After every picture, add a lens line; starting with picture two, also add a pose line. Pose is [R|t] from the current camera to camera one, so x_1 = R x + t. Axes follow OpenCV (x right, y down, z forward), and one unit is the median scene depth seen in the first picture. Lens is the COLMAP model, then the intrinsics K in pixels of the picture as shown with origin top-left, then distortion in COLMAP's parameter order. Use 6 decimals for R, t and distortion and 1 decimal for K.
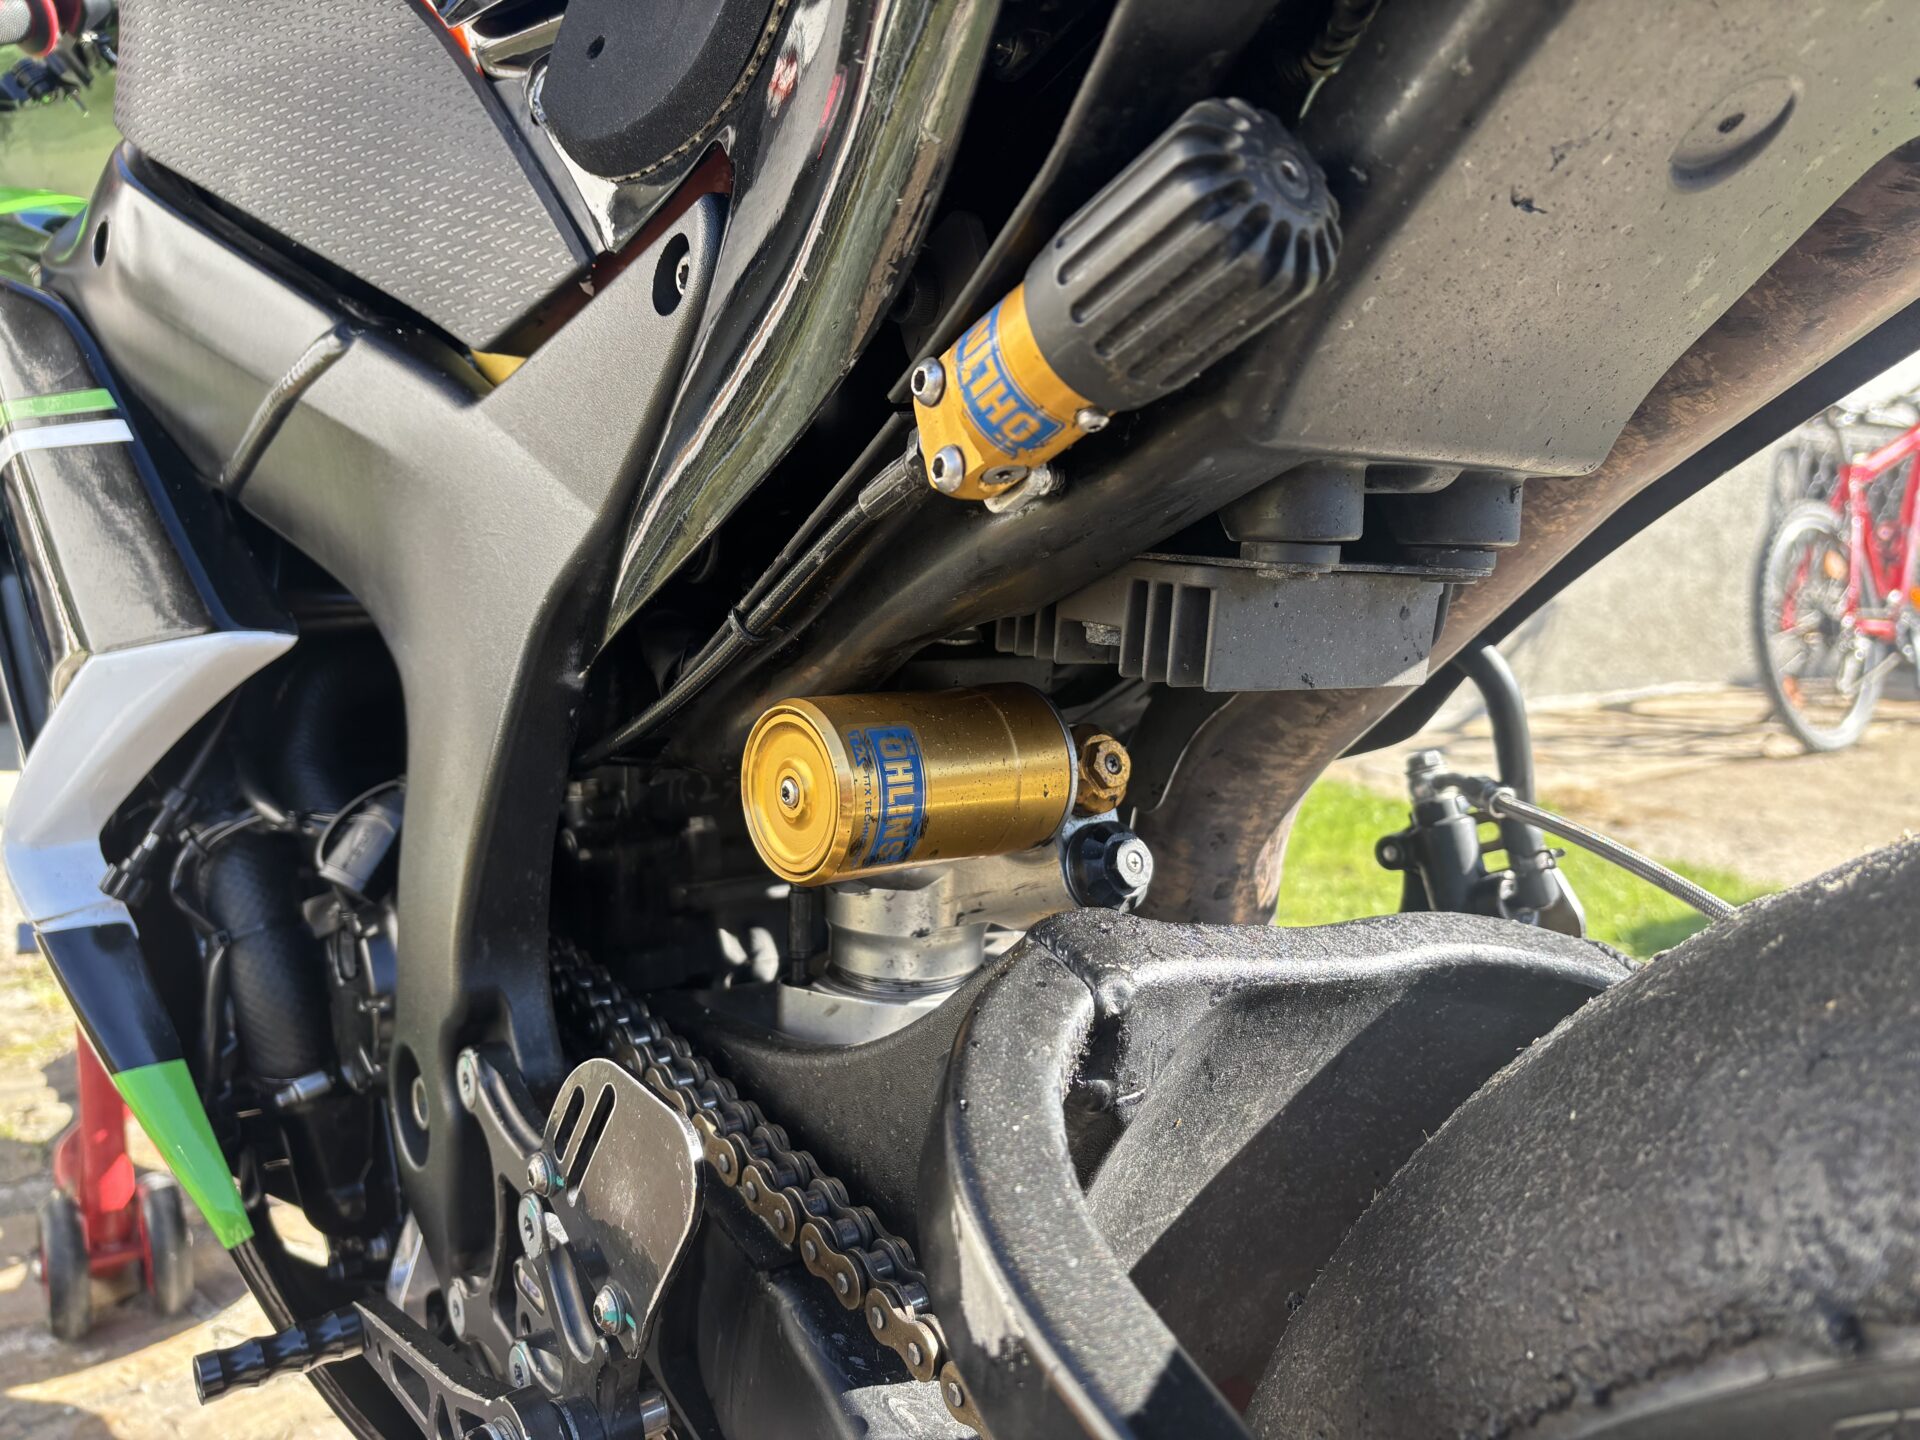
lens RADIAL K [[1460.6, 0, 956.1], [0, 1460.6, 725.4], [0, 0, 1]] dist [0.038263, -0.028125]
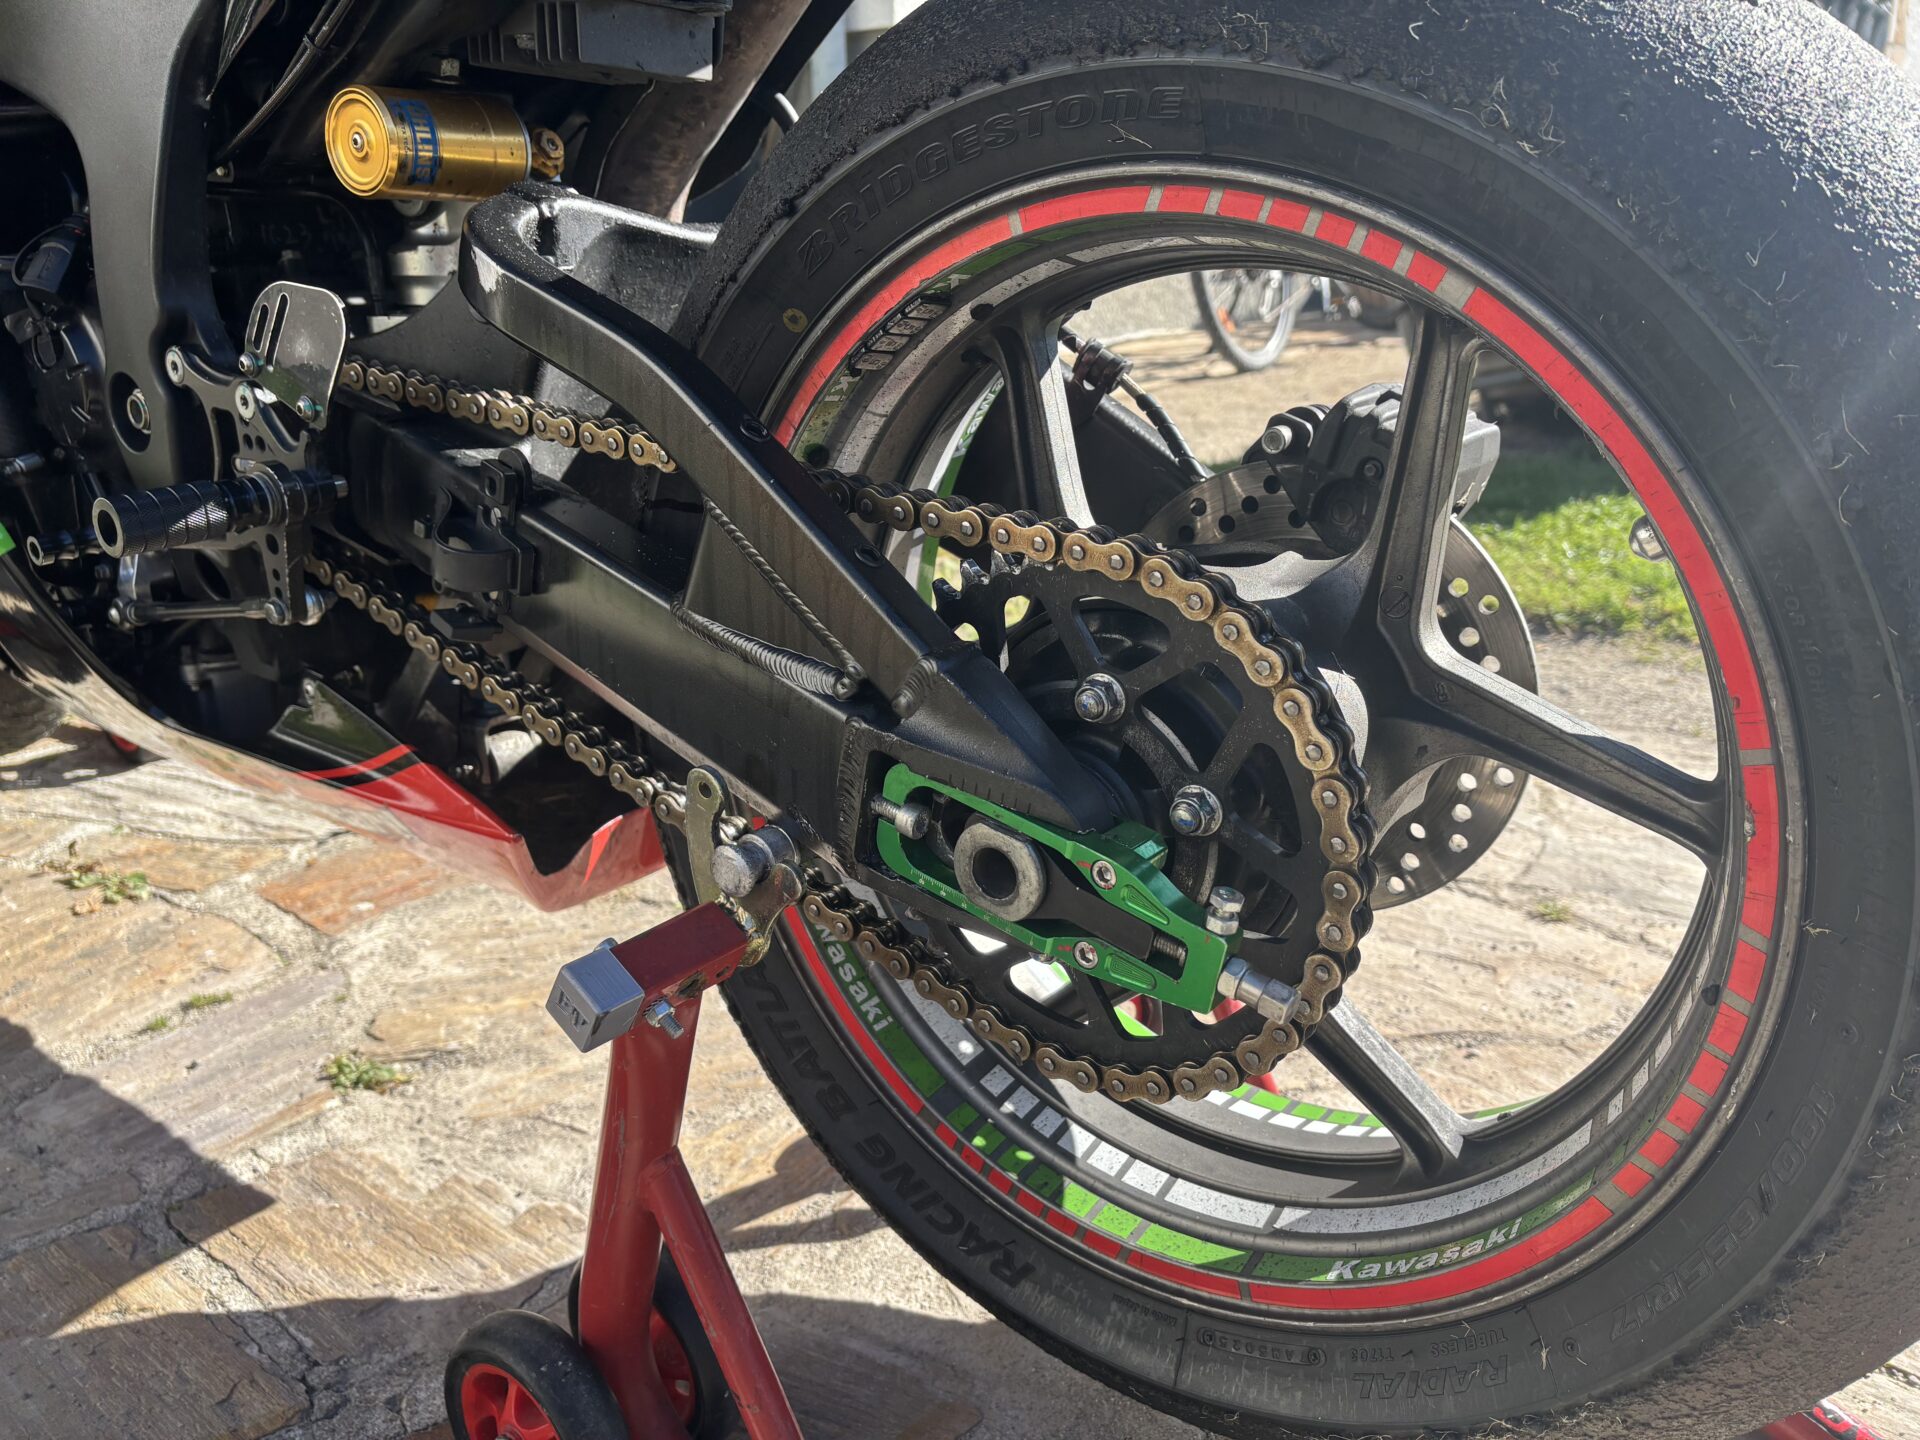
lens RADIAL K [[1460.6, 0, 967.3], [0, 1460.6, 715.0], [0, 0, 1]] dist [0.038263, -0.028125]
pose [[0.951492, -0.133281, 0.277306, 0.000496], [0.080496, 0.977747, 0.193732, 0.393497], [-0.296956, -0.162012, 0.941047, -0.917476]]
